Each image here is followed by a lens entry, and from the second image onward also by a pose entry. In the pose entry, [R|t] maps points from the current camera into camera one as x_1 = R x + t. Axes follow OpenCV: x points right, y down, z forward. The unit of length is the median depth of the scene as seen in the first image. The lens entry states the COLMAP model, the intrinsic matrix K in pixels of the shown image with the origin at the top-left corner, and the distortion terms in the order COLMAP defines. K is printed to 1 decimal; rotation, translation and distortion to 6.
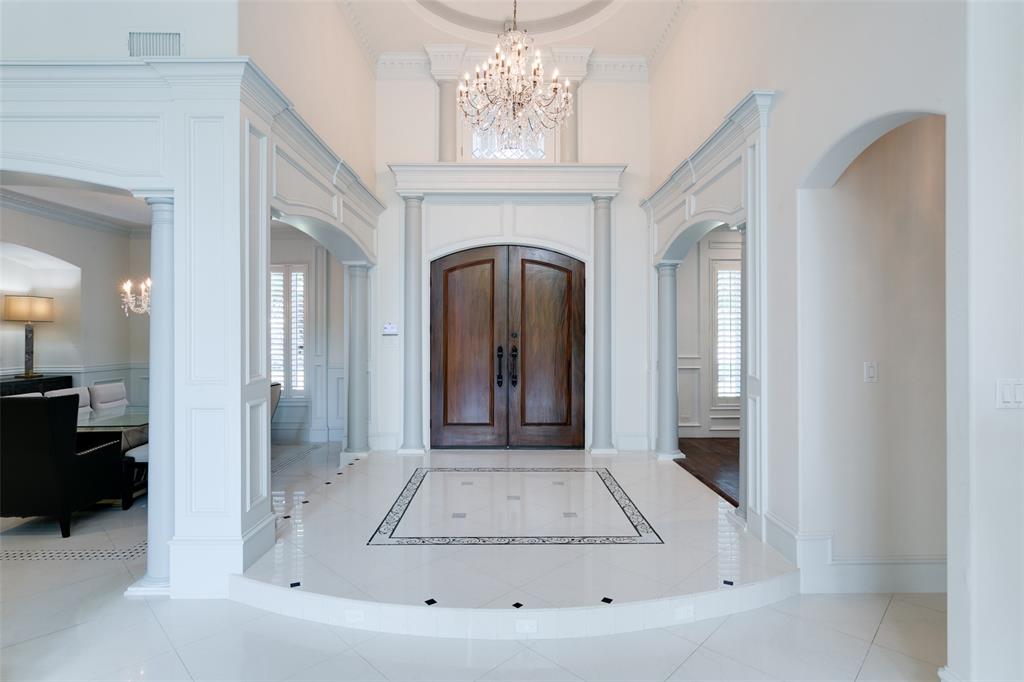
lens RADIAL K [[503.1, 0, 523.0], [0, 503.1, 335.2], [0, 0, 1]] dist [-0.008475, 0.002323]
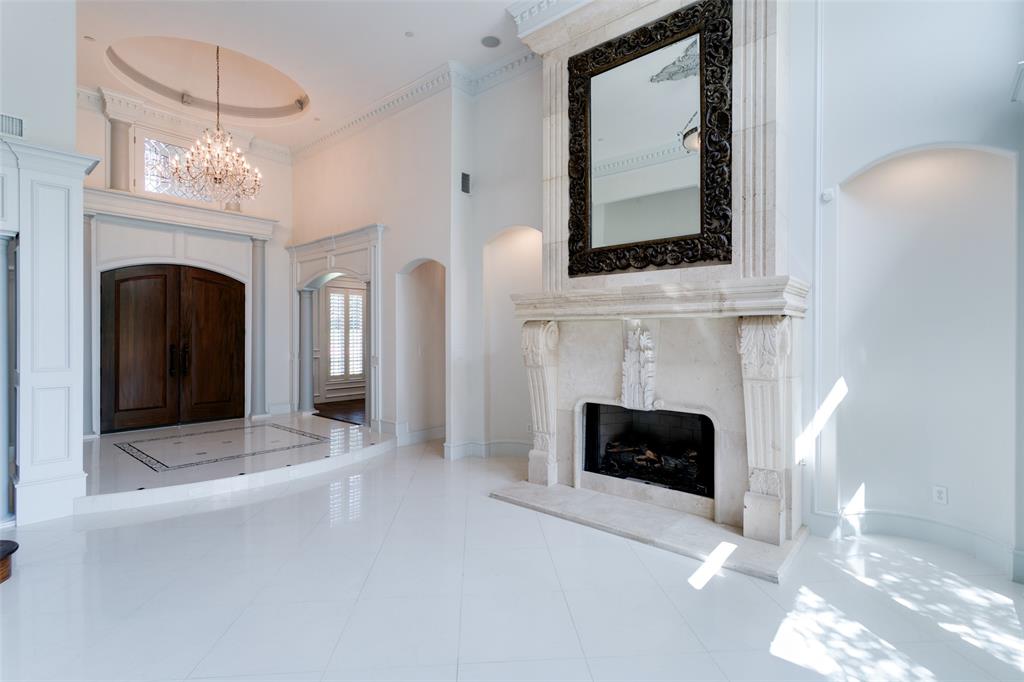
lens RADIAL K [[488.7, 0, 511.5], [0, 488.7, 336.2], [0, 0, 1]] dist [0.002097, 0.000353]
pose [[0.669163, -0.000257, 0.743116, -0.393619], [-0.003478, 0.999988, 0.003478, -0.006153], [-0.743107, -0.004912, 0.669154, -0.462565]]
